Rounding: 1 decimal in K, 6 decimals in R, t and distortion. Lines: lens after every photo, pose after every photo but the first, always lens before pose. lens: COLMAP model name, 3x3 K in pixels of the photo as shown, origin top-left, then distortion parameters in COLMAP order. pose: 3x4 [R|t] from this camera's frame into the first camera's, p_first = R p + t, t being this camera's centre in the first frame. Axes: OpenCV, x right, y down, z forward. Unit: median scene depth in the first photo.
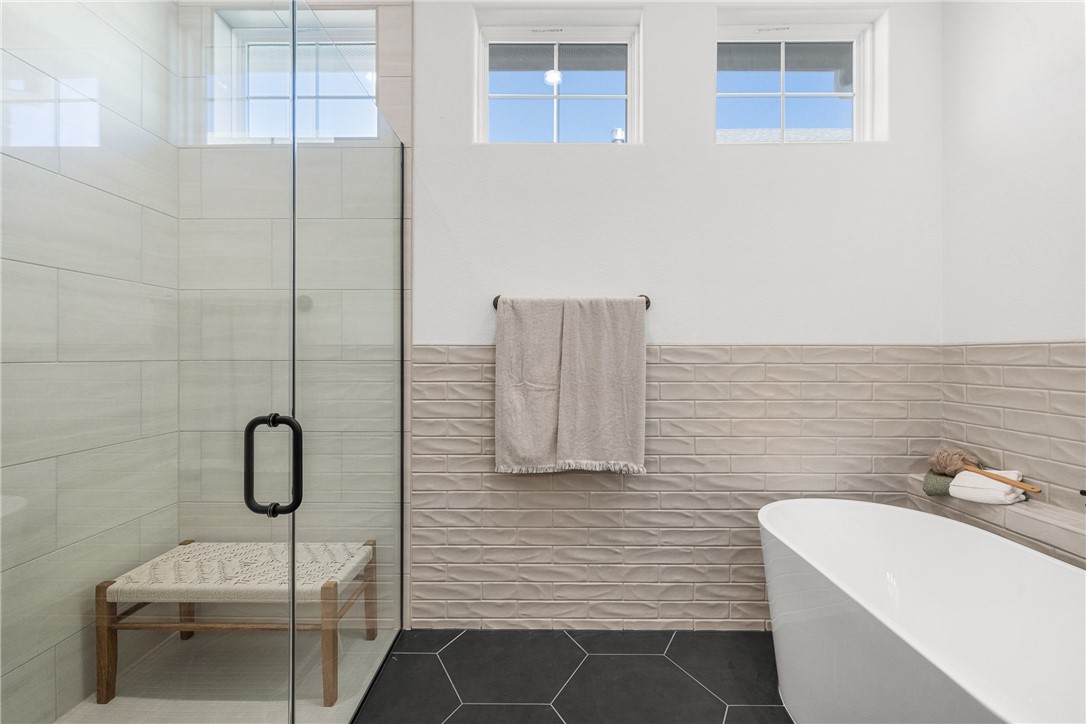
lens RADIAL K [[452.6, 0, 543.0], [0, 452.6, 362.0], [0, 0, 1]] dist [-0.000103, 0.000340]
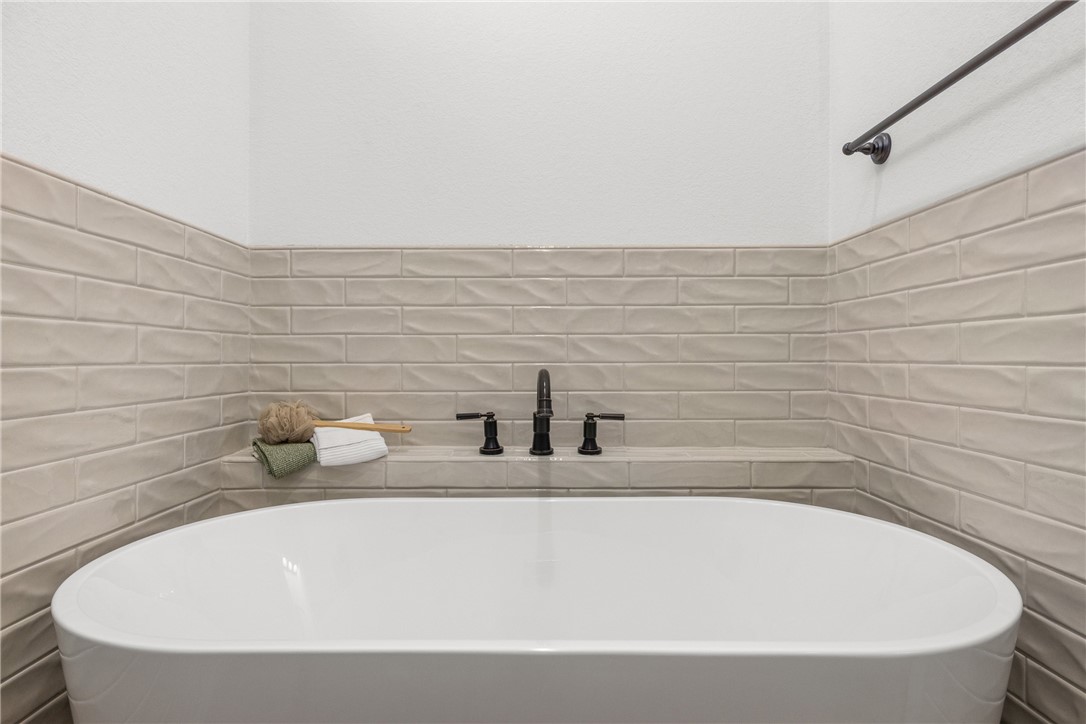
lens RADIAL K [[581.3, 0, 543.0], [0, 581.3, 362.0], [0, 0, 1]] dist [-0.001993, 0.000114]
pose [[-0.002958, -0.011284, 0.999932, 0.053761], [0.010832, 0.999877, 0.011315, 0.122386], [-0.999937, 0.010865, -0.002836, 0.596125]]
